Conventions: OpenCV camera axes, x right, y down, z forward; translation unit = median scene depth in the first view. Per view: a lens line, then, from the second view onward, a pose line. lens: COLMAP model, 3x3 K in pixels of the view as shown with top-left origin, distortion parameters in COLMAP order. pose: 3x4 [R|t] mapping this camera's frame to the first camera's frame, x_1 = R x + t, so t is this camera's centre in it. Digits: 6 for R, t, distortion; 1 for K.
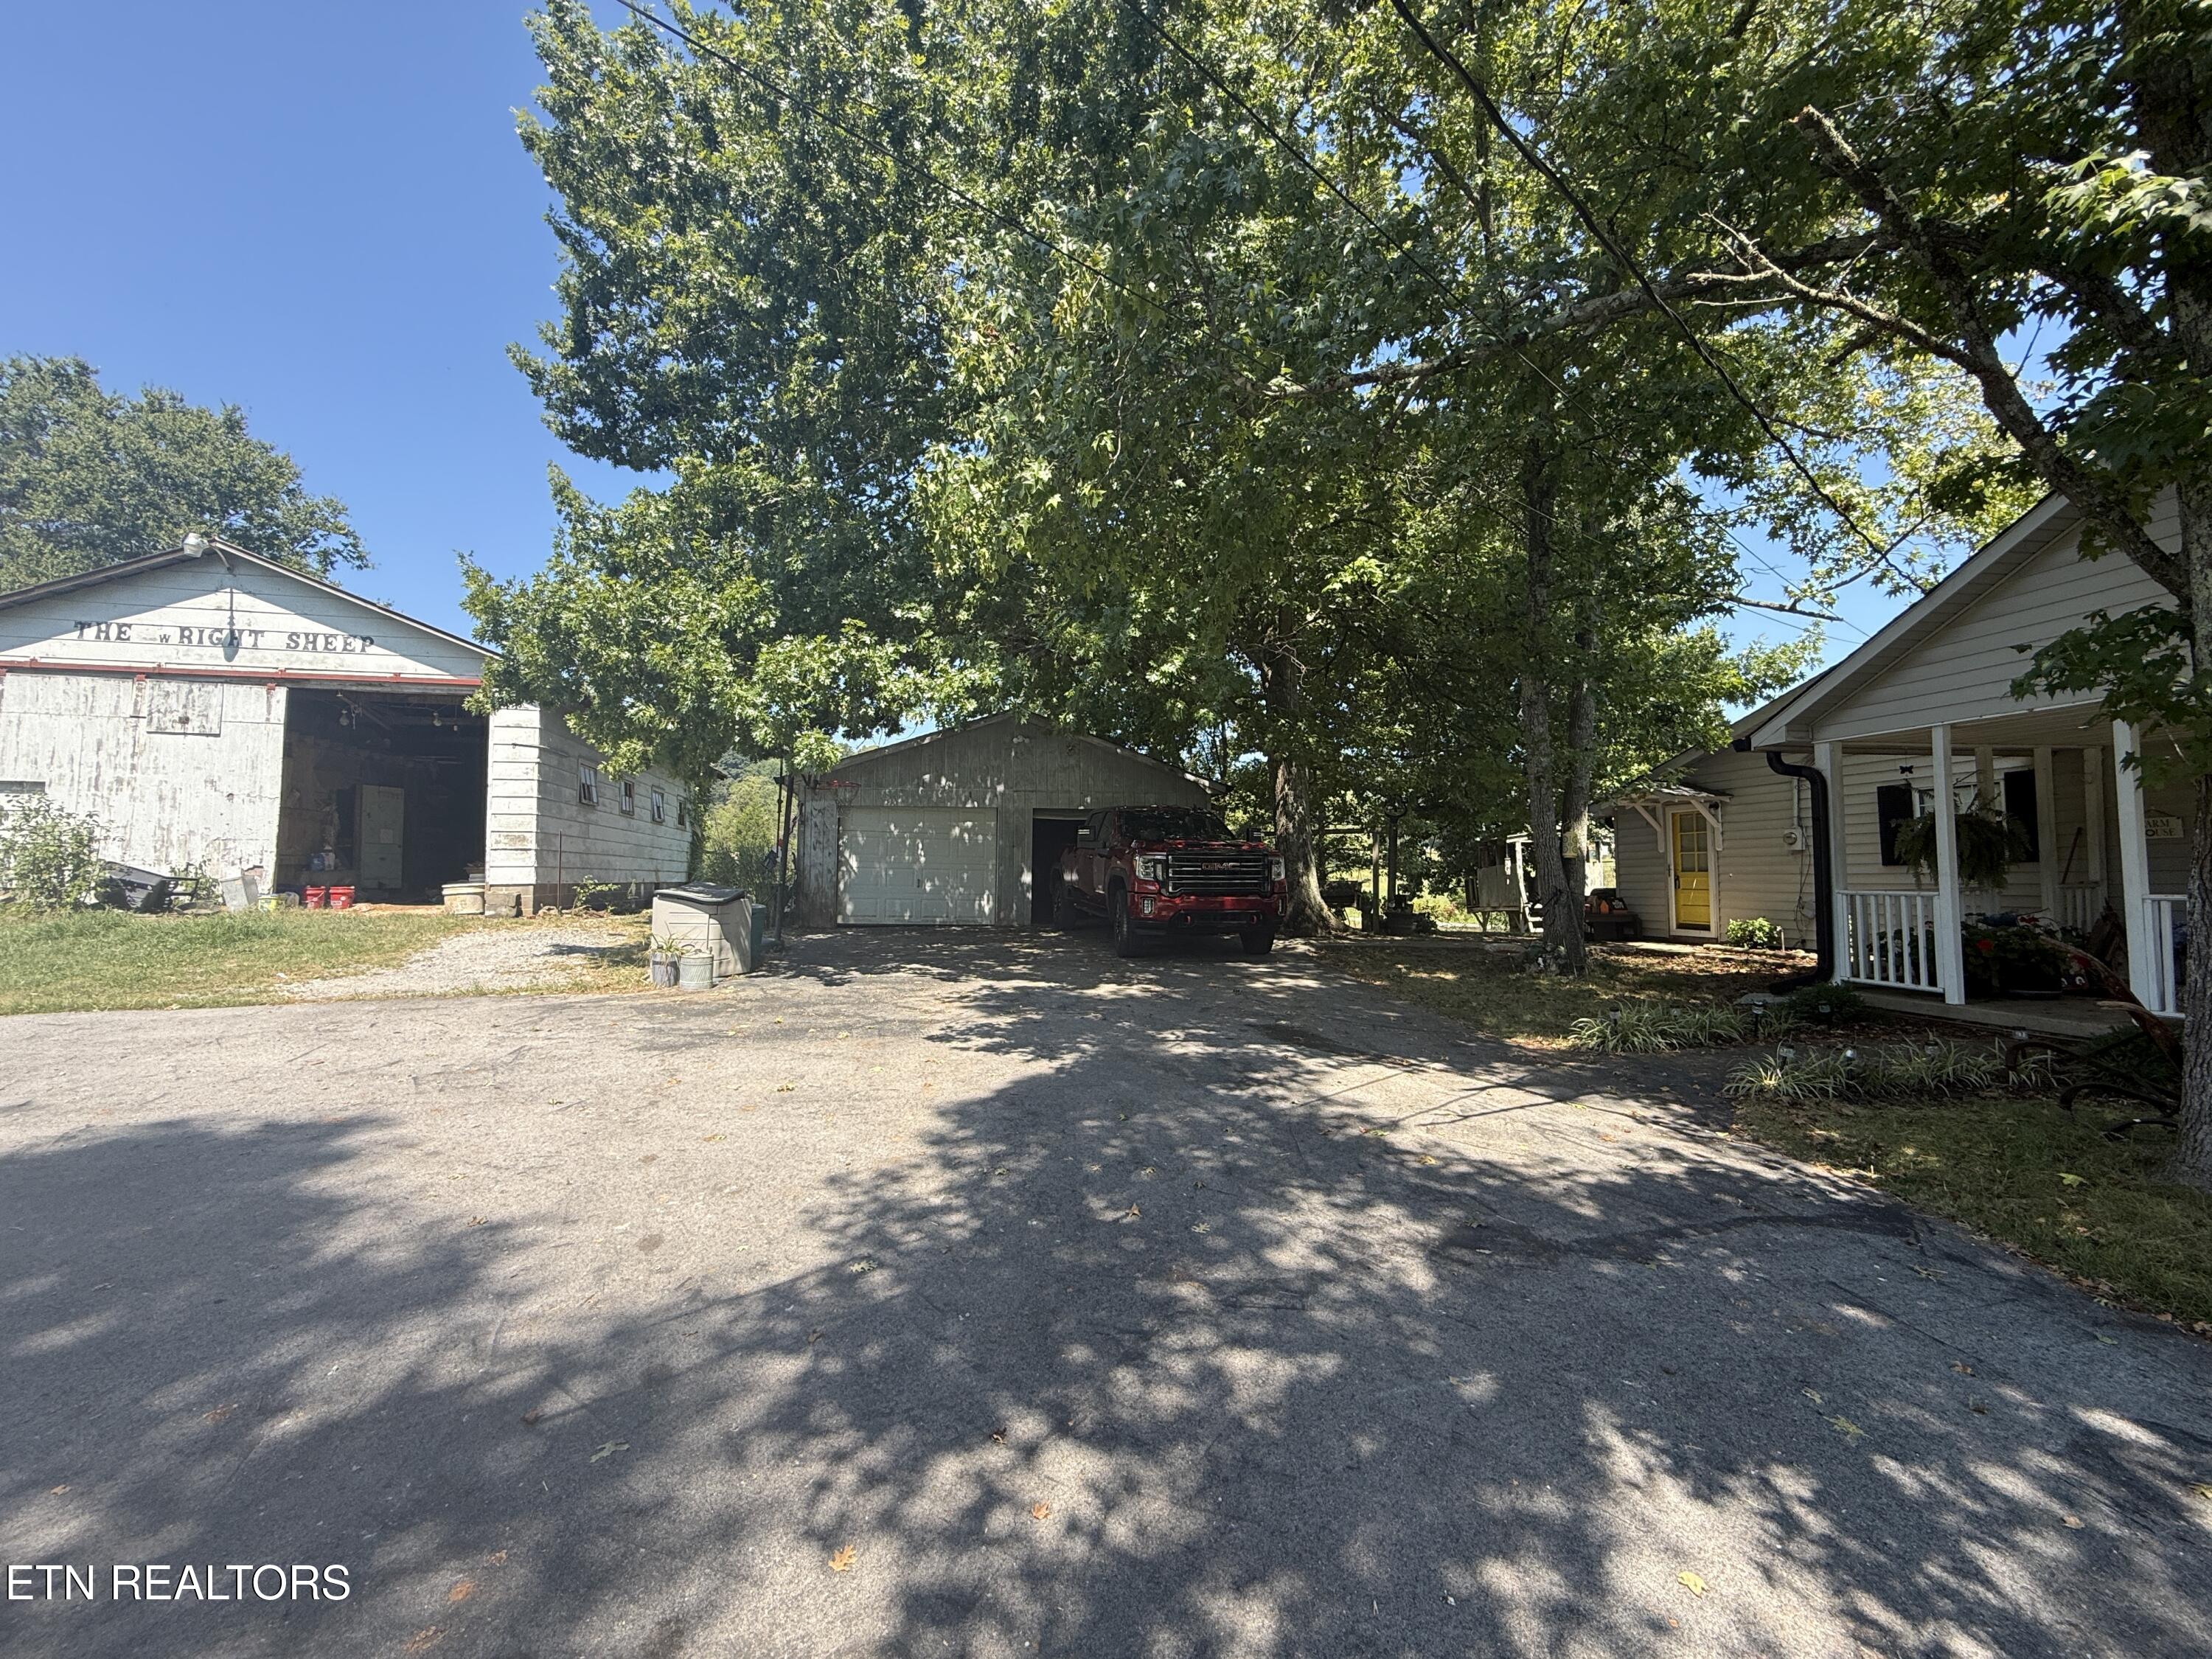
lens RADIAL K [[884.2, 0, 1111.7], [0, 884.2, 829.2], [0, 0, 1]] dist [-0.002535, -0.000773]
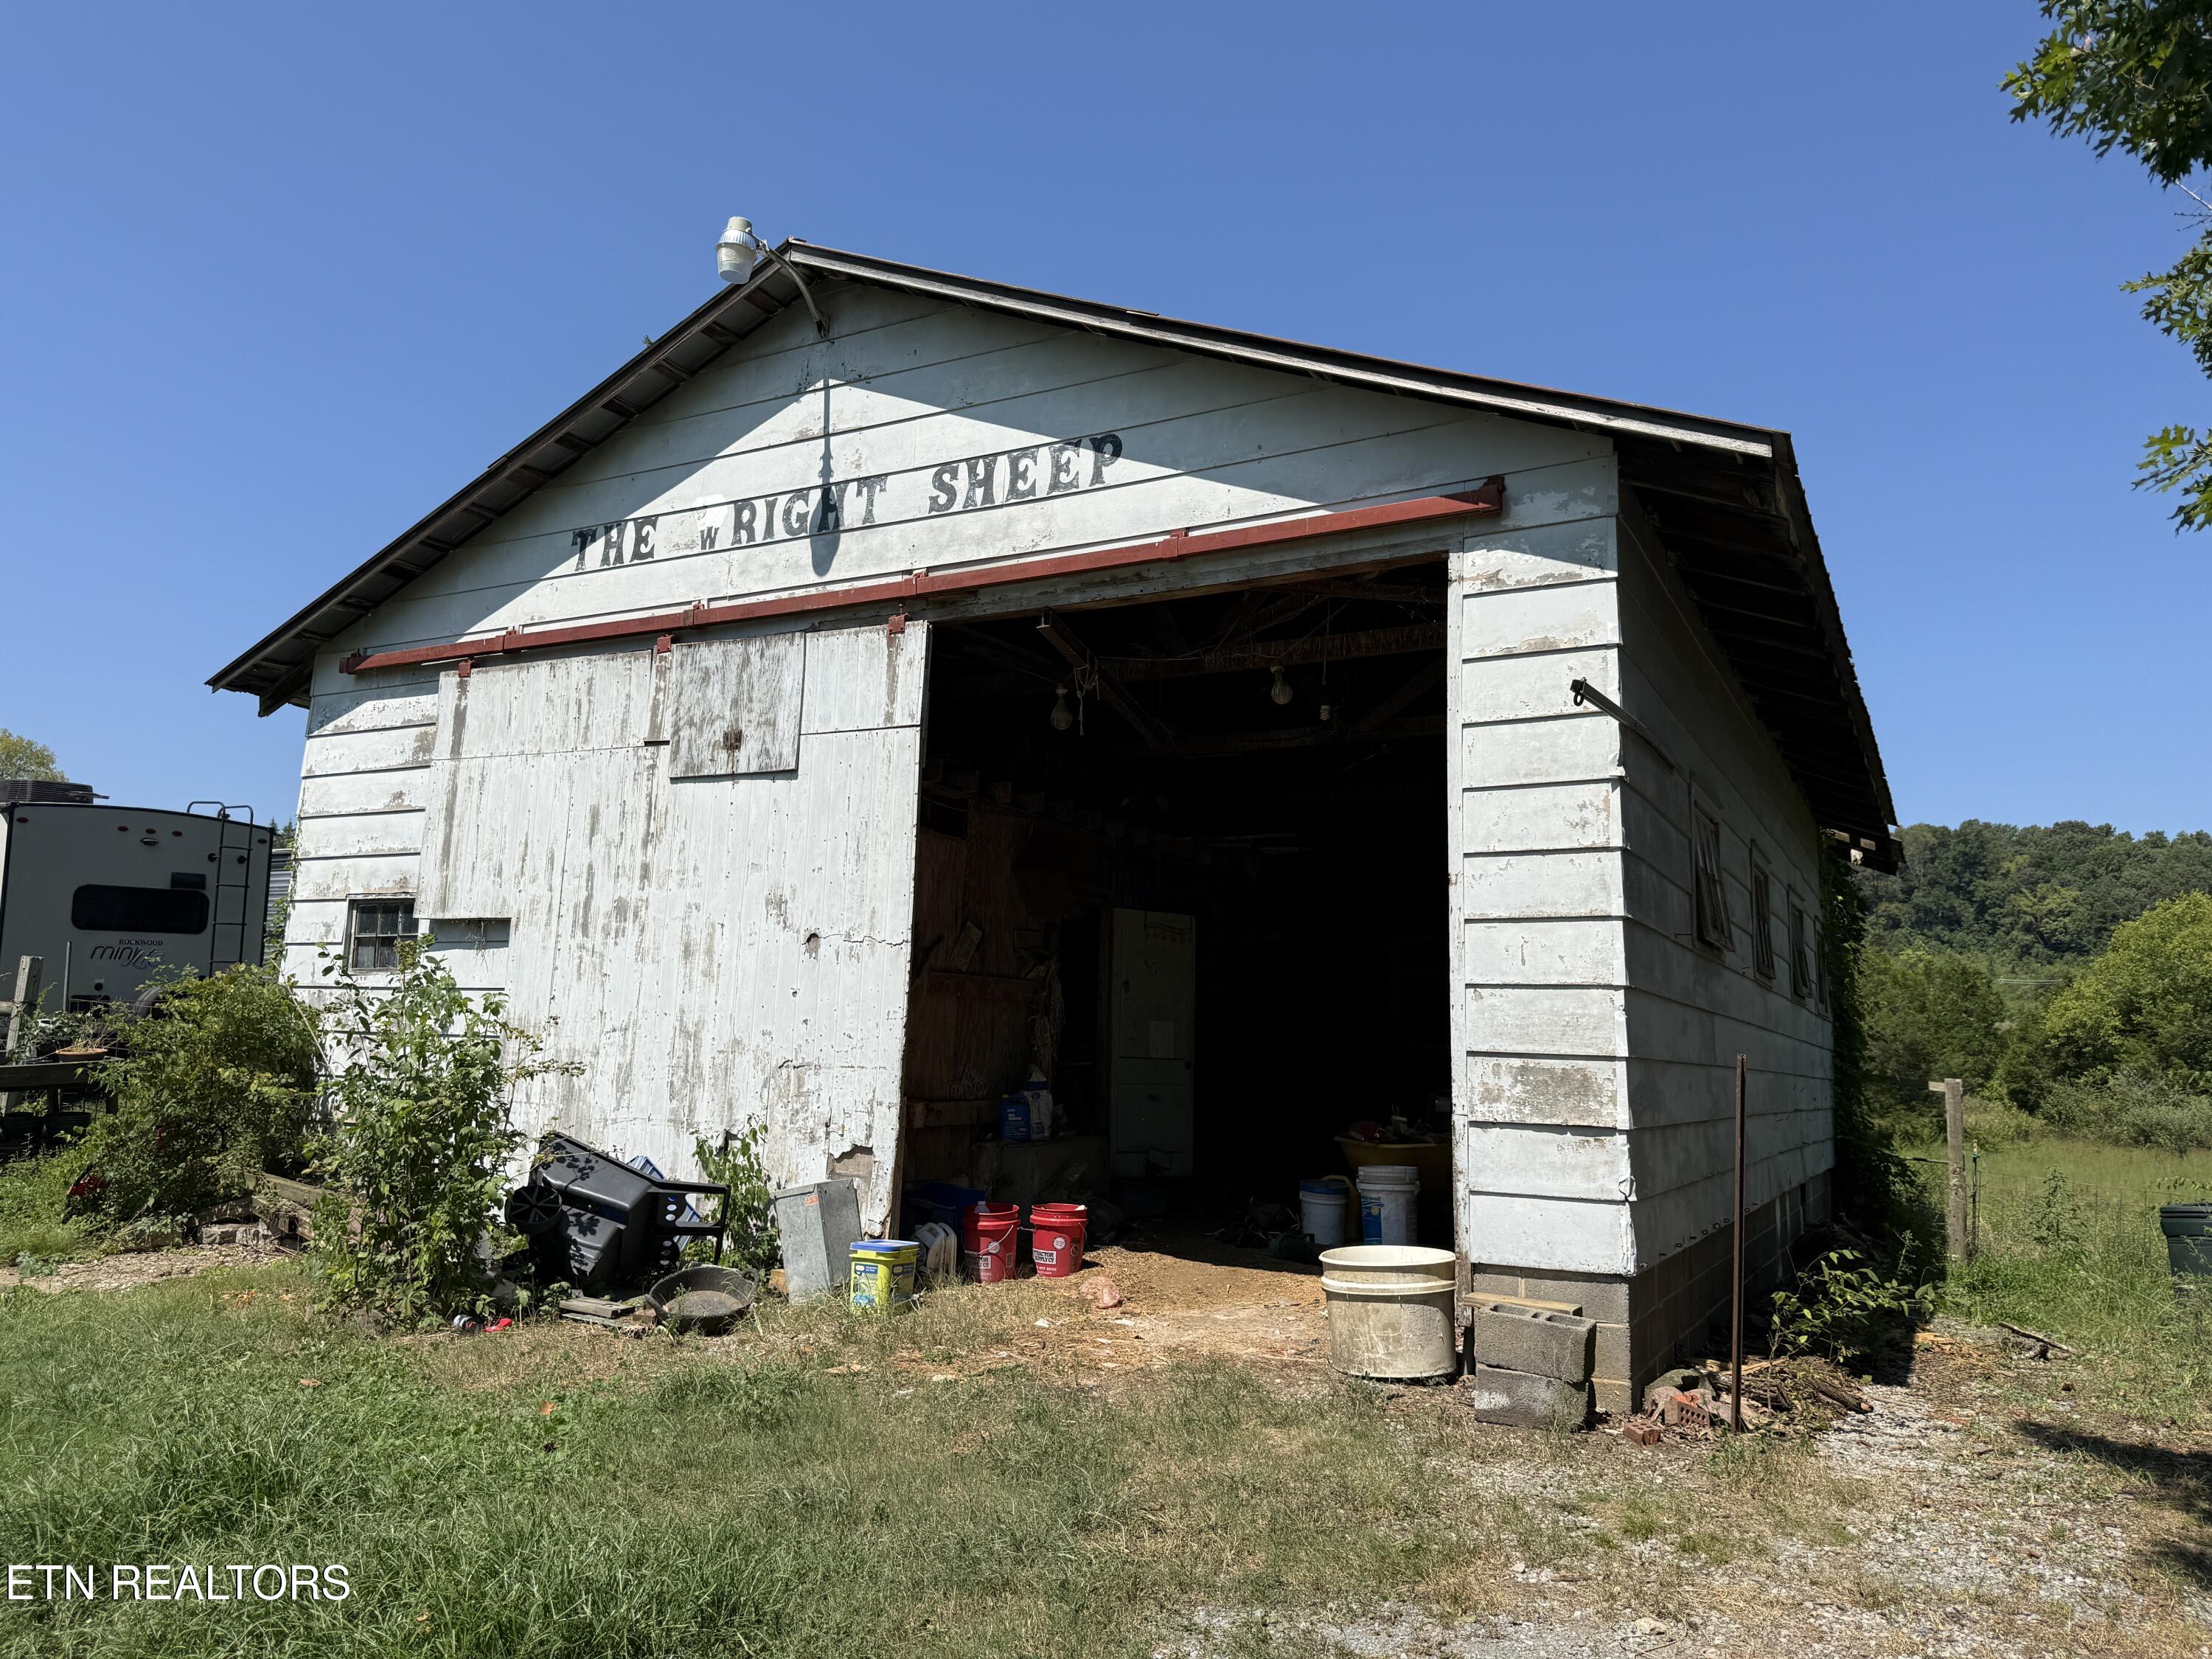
lens RADIAL K [[1556.2, 0, 1108.5], [0, 1556.2, 831.0], [0, 0, 1]] dist [0.007397, 0.000509]
pose [[0.748164, -0.073306, -0.659452, -0.494208], [0.005593, 0.994540, -0.104209, -0.016049], [0.663490, 0.074277, 0.744489, 0.606697]]
